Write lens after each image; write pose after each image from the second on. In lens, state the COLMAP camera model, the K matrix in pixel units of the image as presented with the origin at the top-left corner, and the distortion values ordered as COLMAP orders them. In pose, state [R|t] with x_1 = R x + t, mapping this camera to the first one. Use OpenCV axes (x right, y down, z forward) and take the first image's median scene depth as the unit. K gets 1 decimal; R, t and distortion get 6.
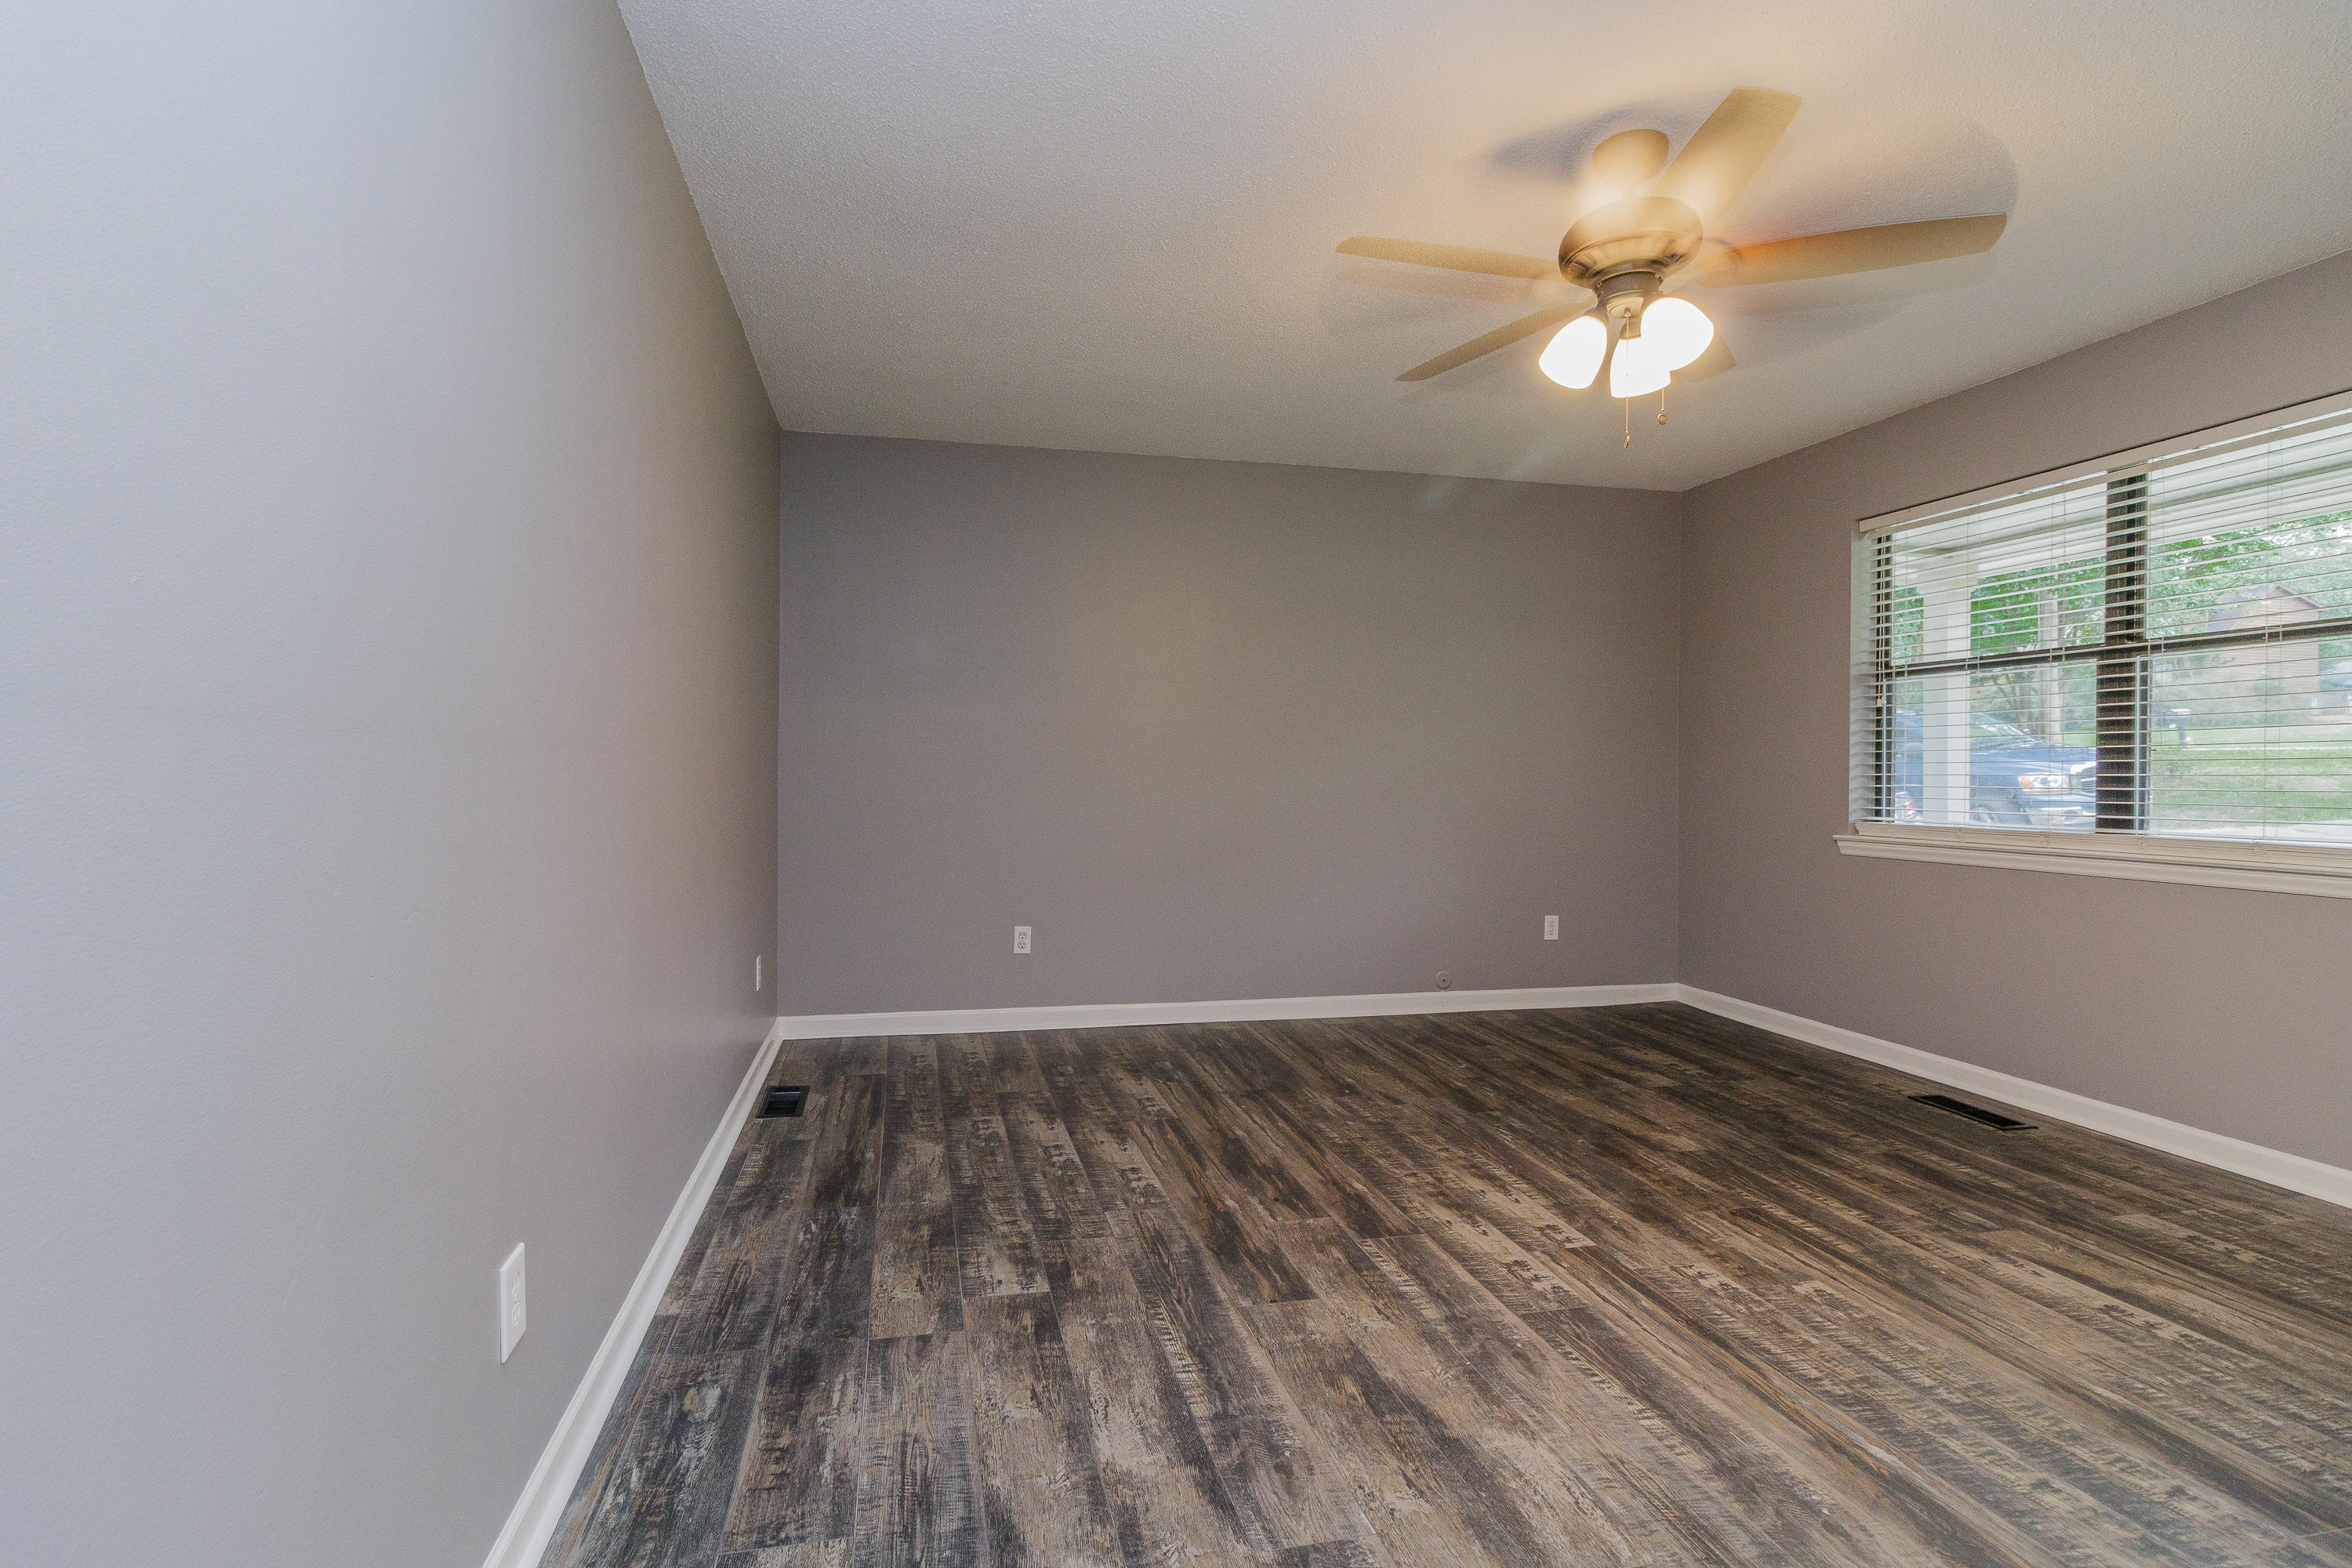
lens RADIAL K [[1095.1, 0, 1148.1], [0, 1095.1, 773.6], [0, 0, 1]] dist [0.001684, 0.000134]
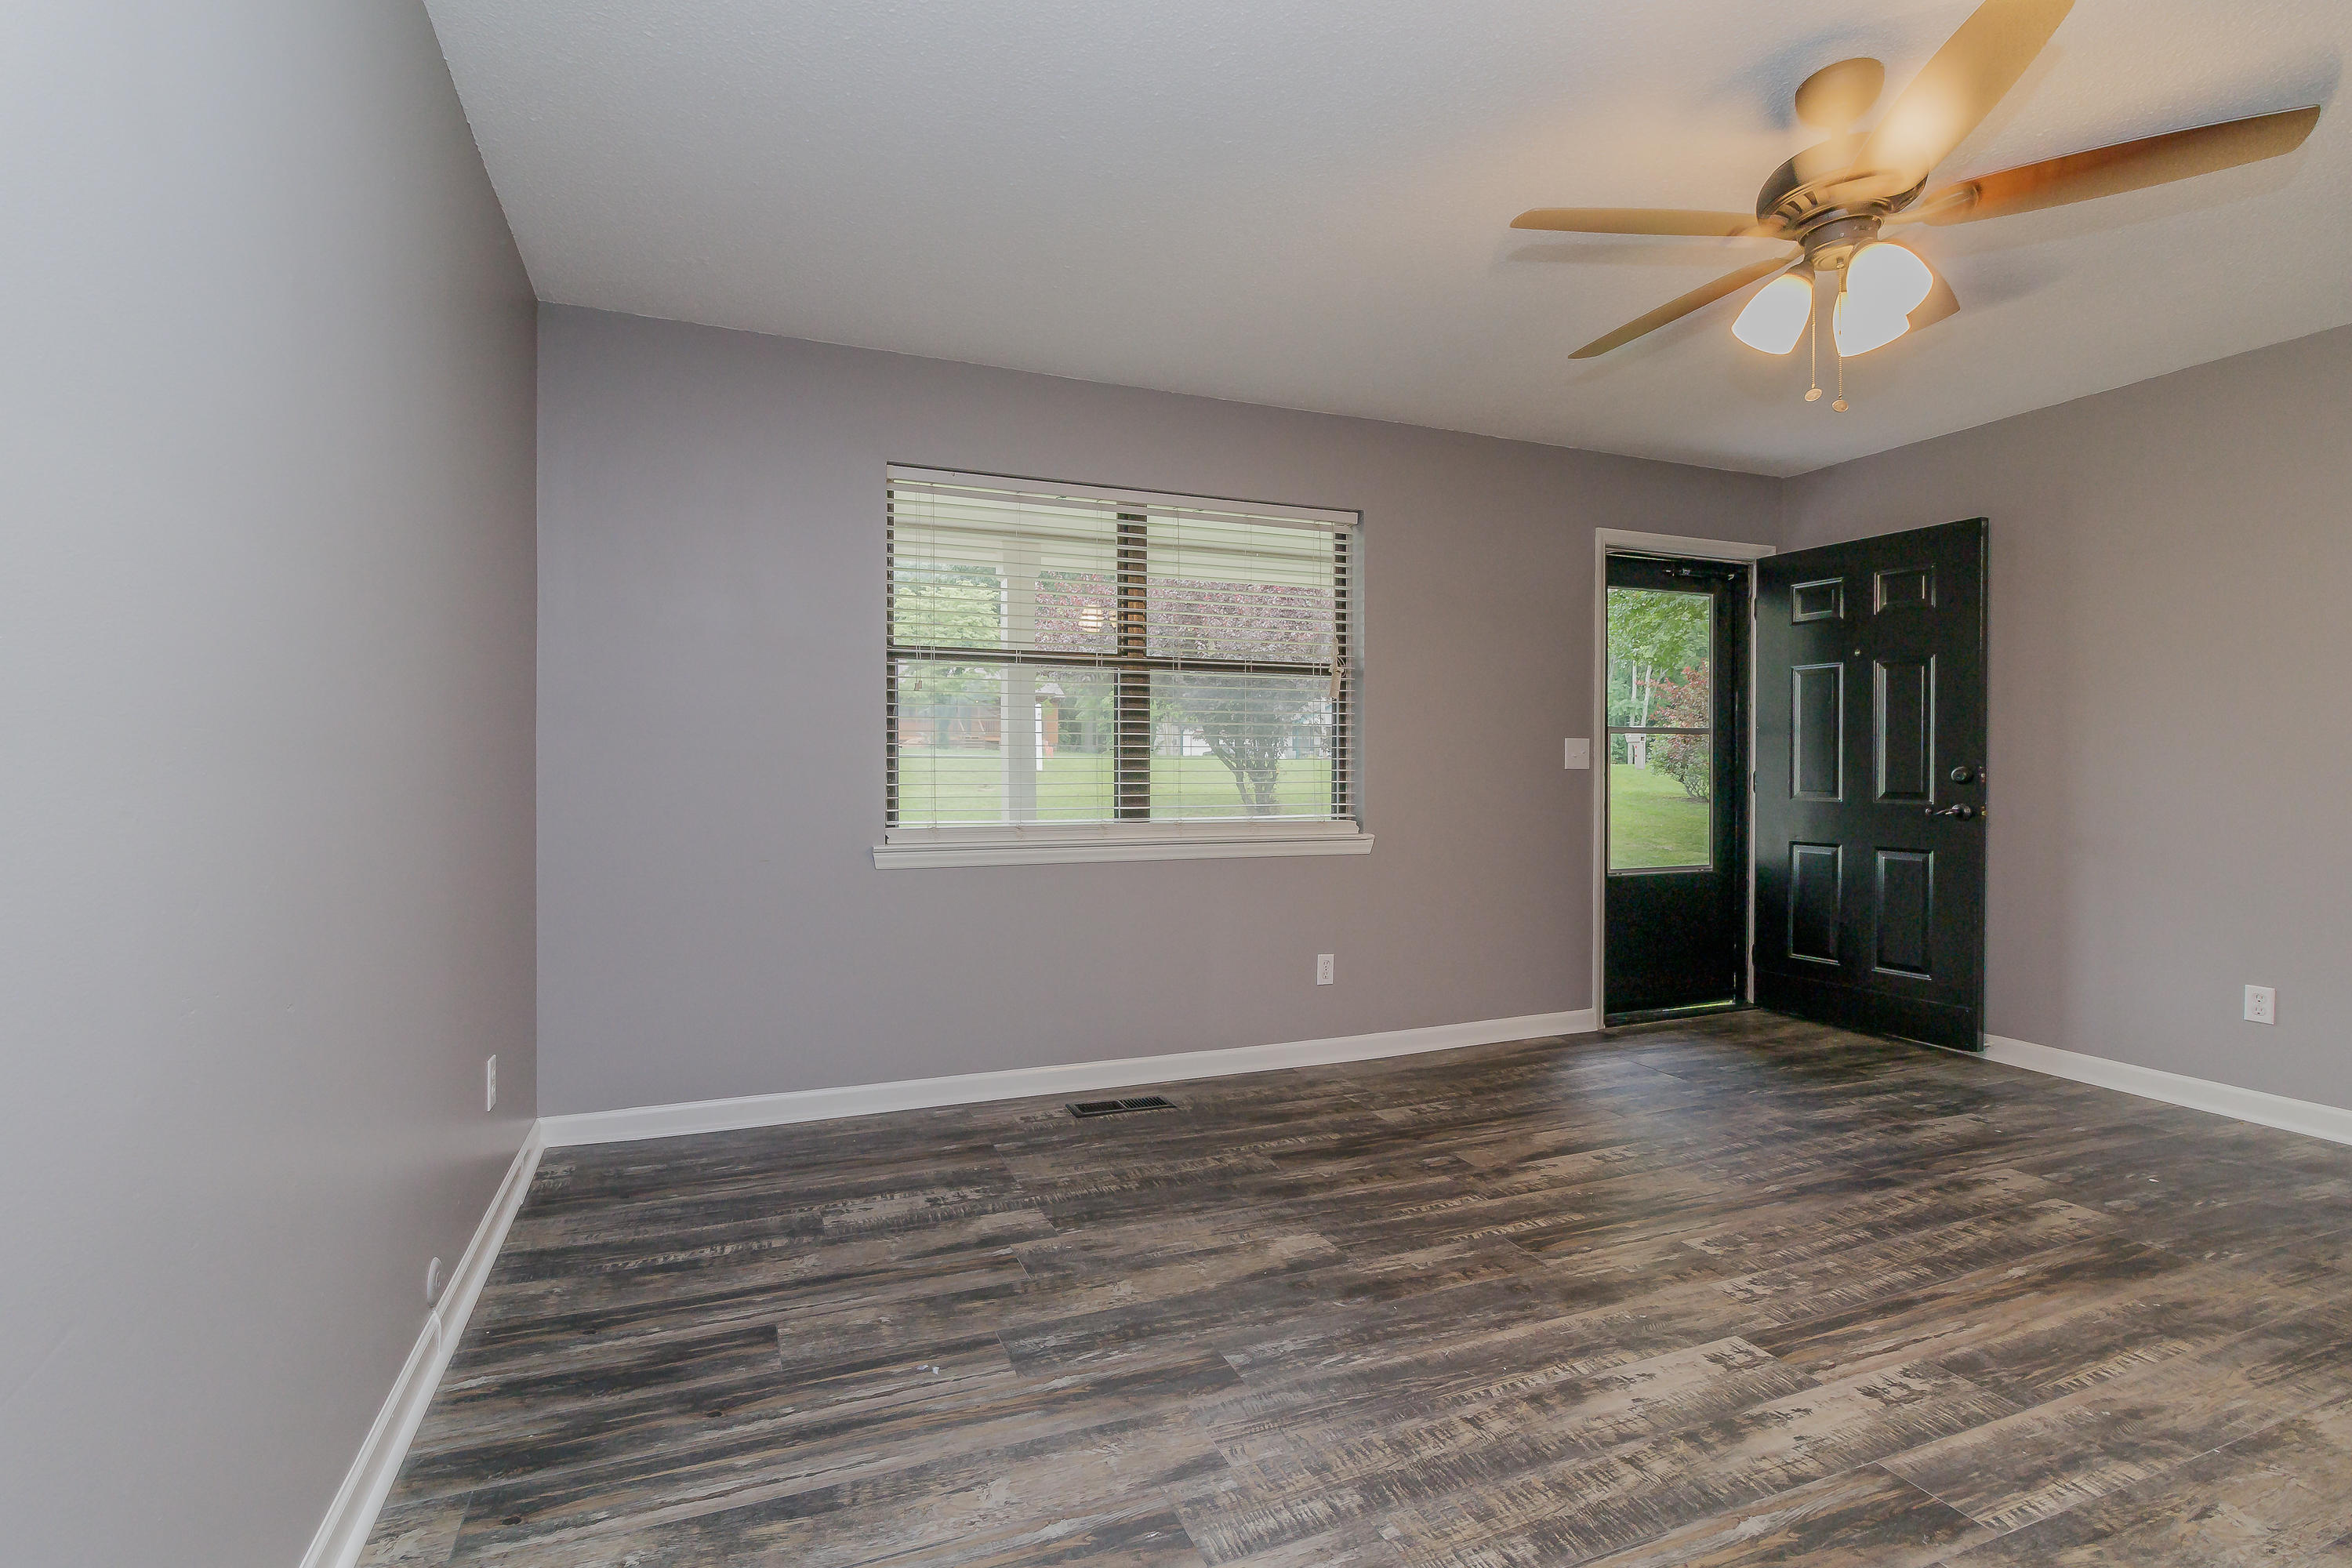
lens RADIAL K [[1095.1, 0, 1148.1], [0, 1095.1, 773.6], [0, 0, 1]] dist [0.001684, 0.000134]
pose [[-0.167601, -0.004821, 0.985843, -0.335743], [0.000598, 0.999987, 0.004992, -0.002091], [-0.985855, 0.001426, -0.167596, 1.581798]]
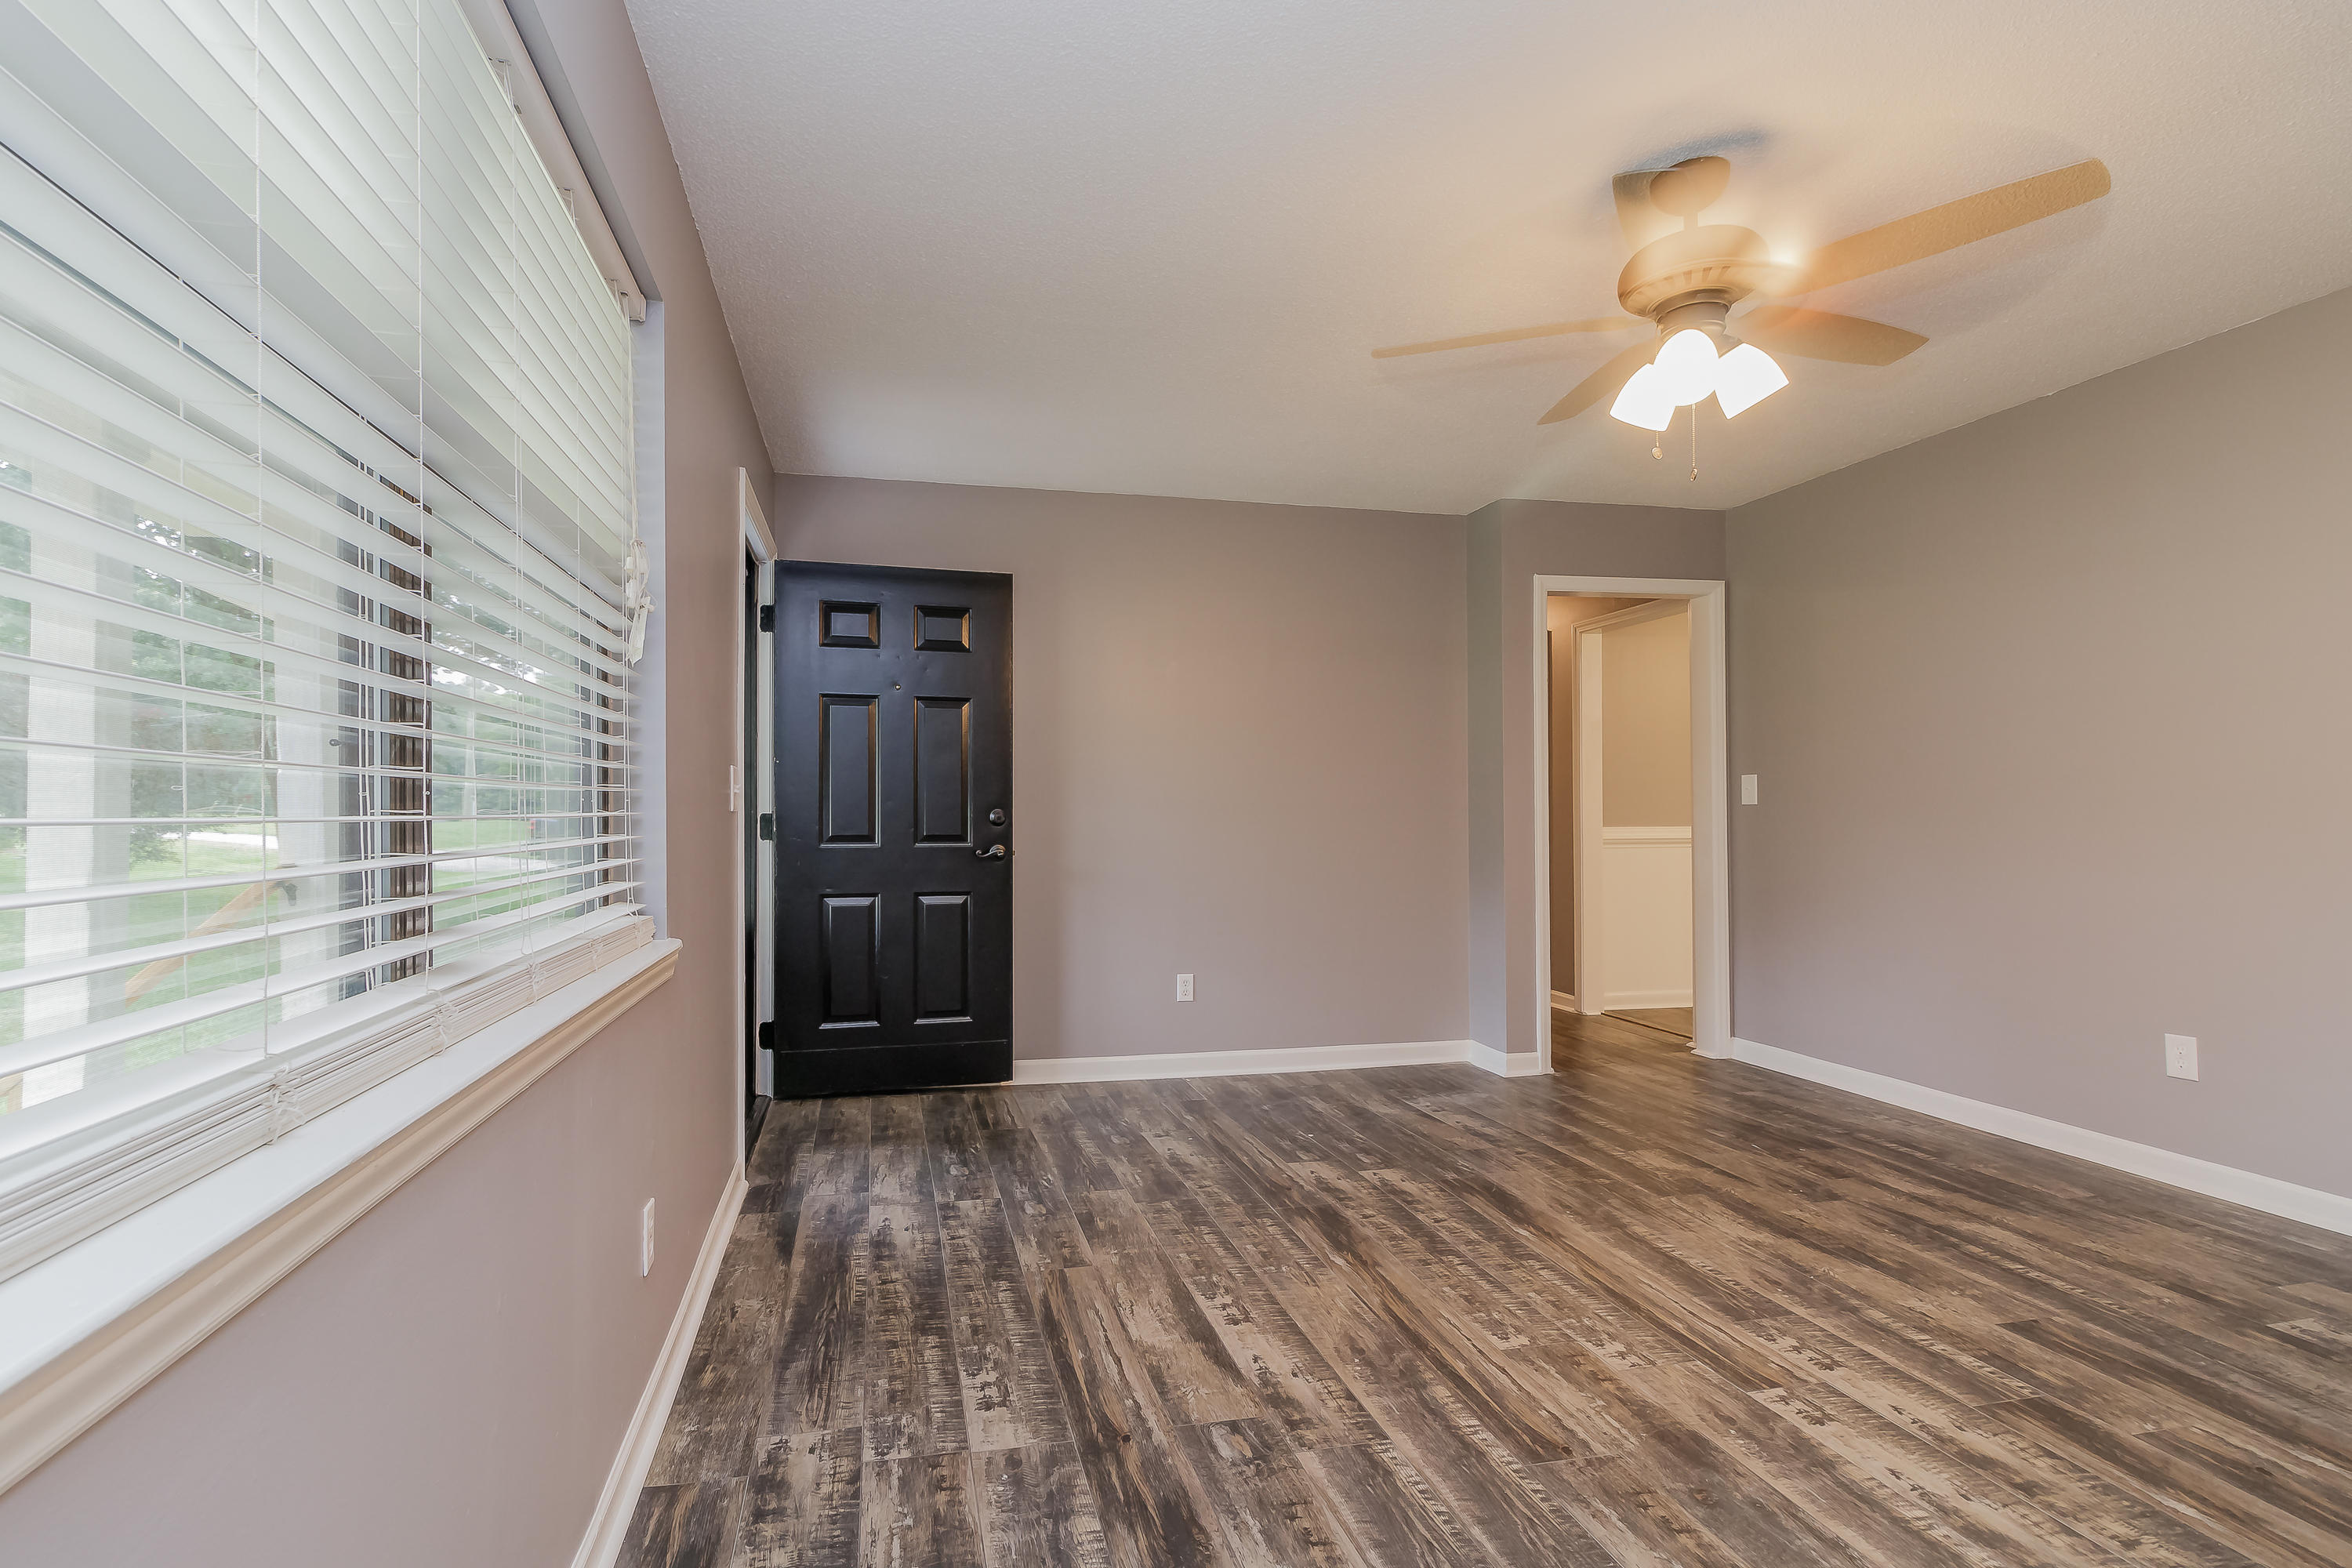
lens RADIAL K [[1107.4, 0, 1127.0], [0, 1107.4, 802.0], [0, 0, 1]] dist [0.001734, 0.000514]
pose [[-0.999952, -0.002437, -0.009448, 0.878770], [-0.002369, 0.999972, -0.007146, -0.000998], [0.009465, -0.007123, -0.999930, 1.823269]]
